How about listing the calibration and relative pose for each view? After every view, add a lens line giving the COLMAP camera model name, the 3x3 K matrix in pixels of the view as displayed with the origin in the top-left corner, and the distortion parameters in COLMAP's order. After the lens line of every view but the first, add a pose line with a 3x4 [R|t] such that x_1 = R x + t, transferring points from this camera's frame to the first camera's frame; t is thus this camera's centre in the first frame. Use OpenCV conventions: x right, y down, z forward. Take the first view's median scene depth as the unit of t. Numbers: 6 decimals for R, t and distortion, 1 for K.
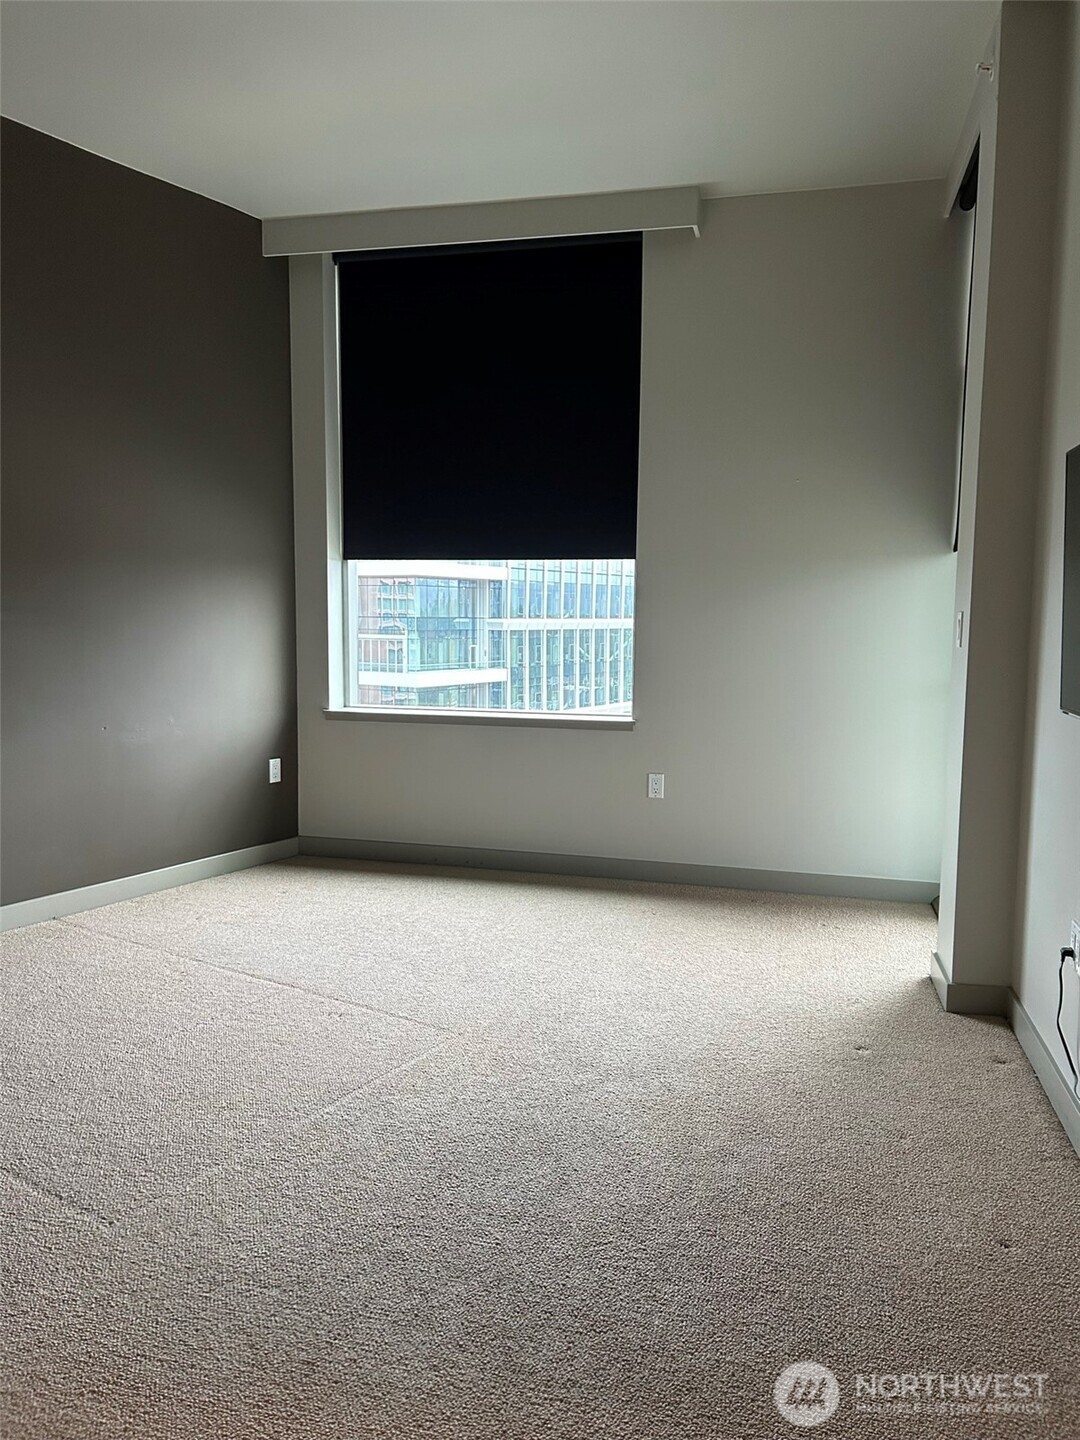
lens RADIAL K [[1094.4, 0, 529.8], [0, 1094.4, 723.4], [0, 0, 1]] dist [0.046087, -0.054082]
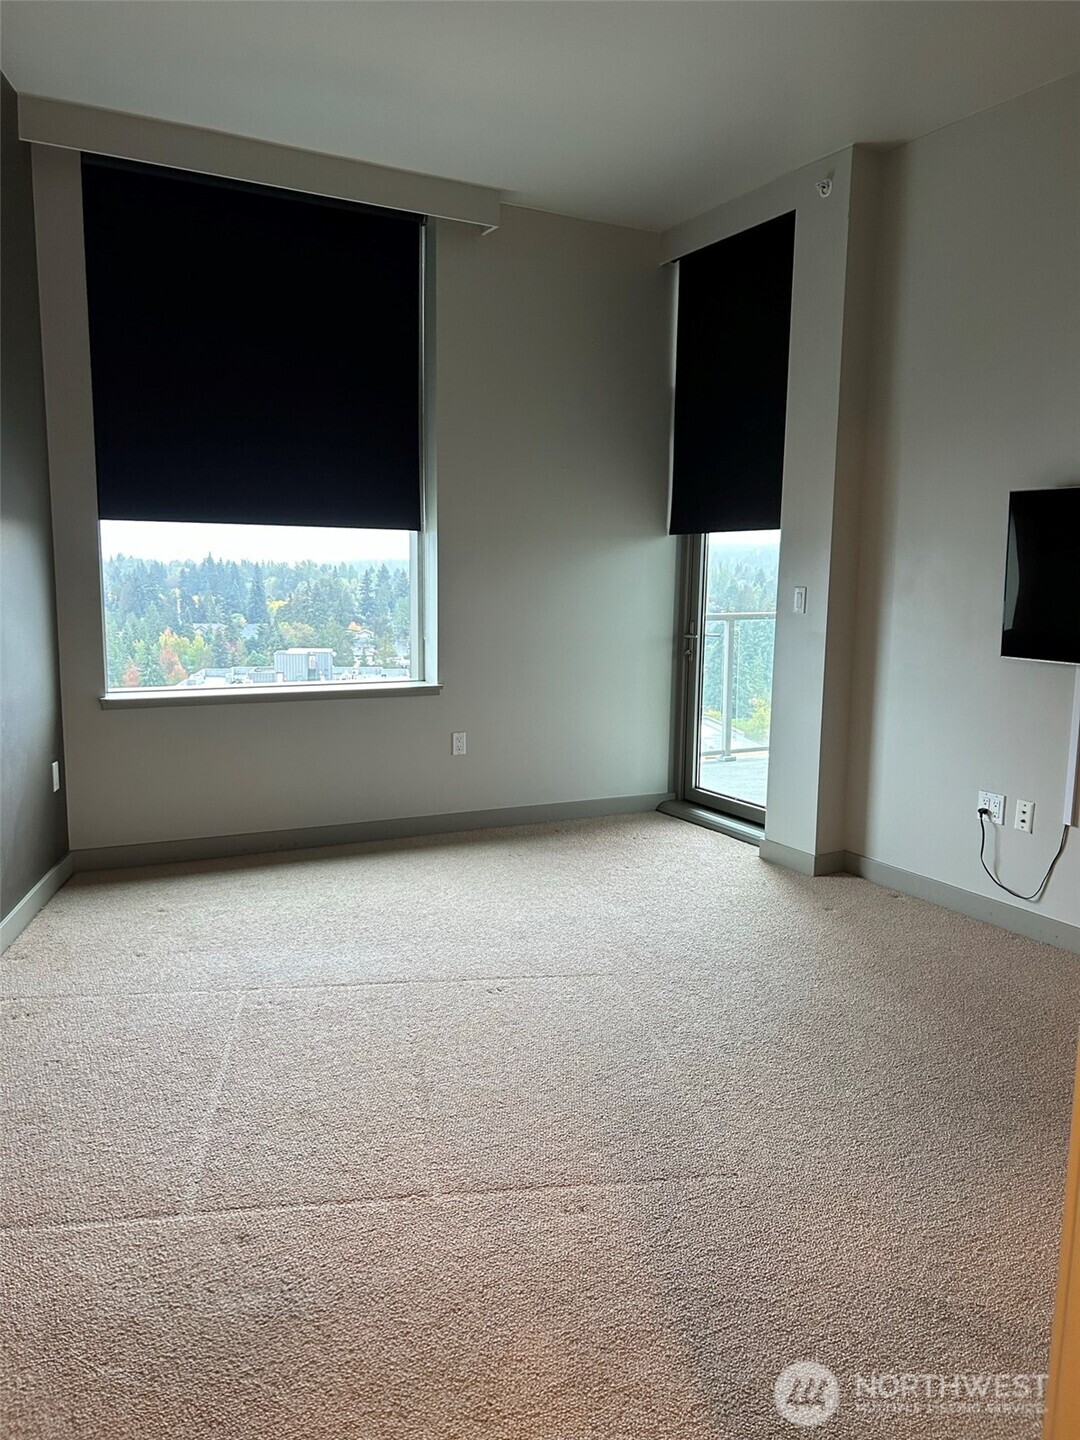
lens RADIAL K [[1094.4, 0, 525.1], [0, 1094.4, 713.9], [0, 0, 1]] dist [0.046087, -0.054082]
pose [[0.737261, -0.088419, 0.669797, -0.554998], [0.065389, 0.996083, 0.059517, -0.031738], [-0.672436, -0.000082, 0.740155, 0.161466]]
